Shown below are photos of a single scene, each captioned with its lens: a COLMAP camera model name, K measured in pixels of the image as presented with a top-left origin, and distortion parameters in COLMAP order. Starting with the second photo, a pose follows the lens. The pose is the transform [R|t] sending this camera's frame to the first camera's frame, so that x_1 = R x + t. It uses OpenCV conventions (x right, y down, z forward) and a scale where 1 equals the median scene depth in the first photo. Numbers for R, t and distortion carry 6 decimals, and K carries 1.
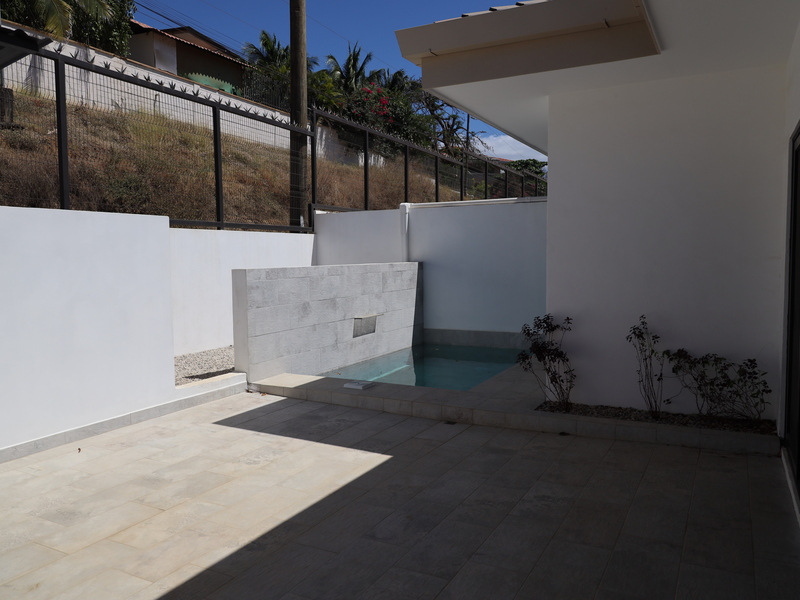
lens RADIAL K [[619.0, 0, 398.8], [0, 619.0, 298.7], [0, 0, 1]] dist [-0.000450, 0.003406]
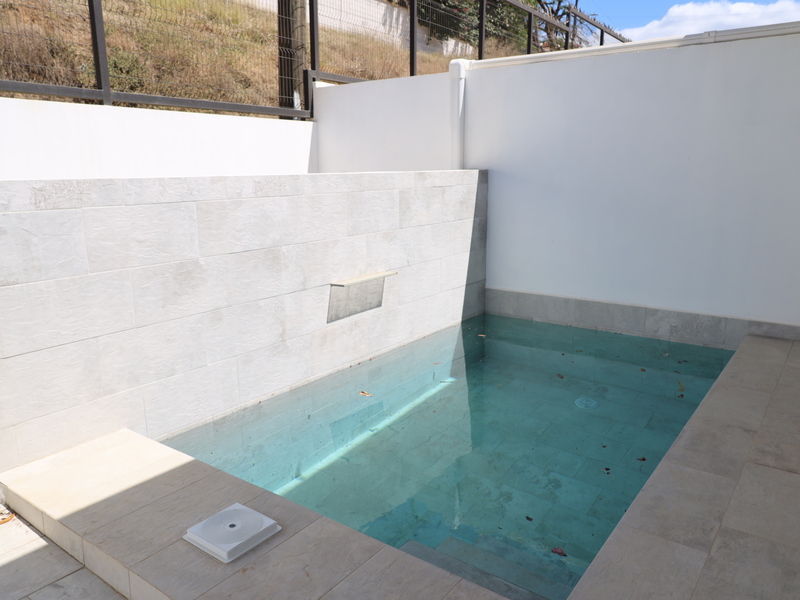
lens RADIAL K [[619.0, 0, 398.8], [0, 619.0, 298.7], [0, 0, 1]] dist [-0.000450, 0.003406]
pose [[0.989018, 0.037703, -0.142904, 0.050933], [-0.016912, 0.989433, 0.144000, -0.027828], [0.146823, -0.140002, 0.979205, 0.505191]]
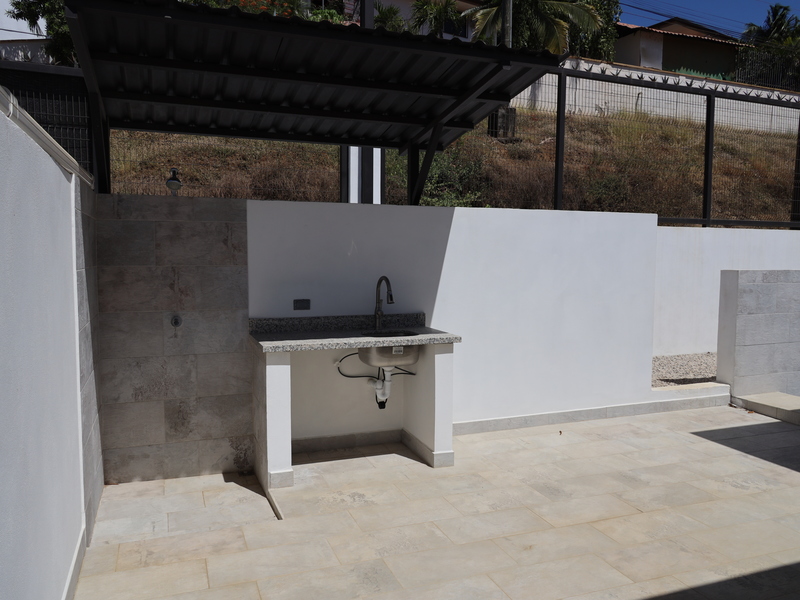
lens RADIAL K [[619.0, 0, 398.8], [0, 619.0, 298.7], [0, 0, 1]] dist [-0.000450, 0.003406]
pose [[0.751079, 0.061359, -0.657354, -0.017501], [-0.060073, 0.997893, 0.024508, 0.000794], [0.657473, 0.021082, 0.753183, -0.002224]]
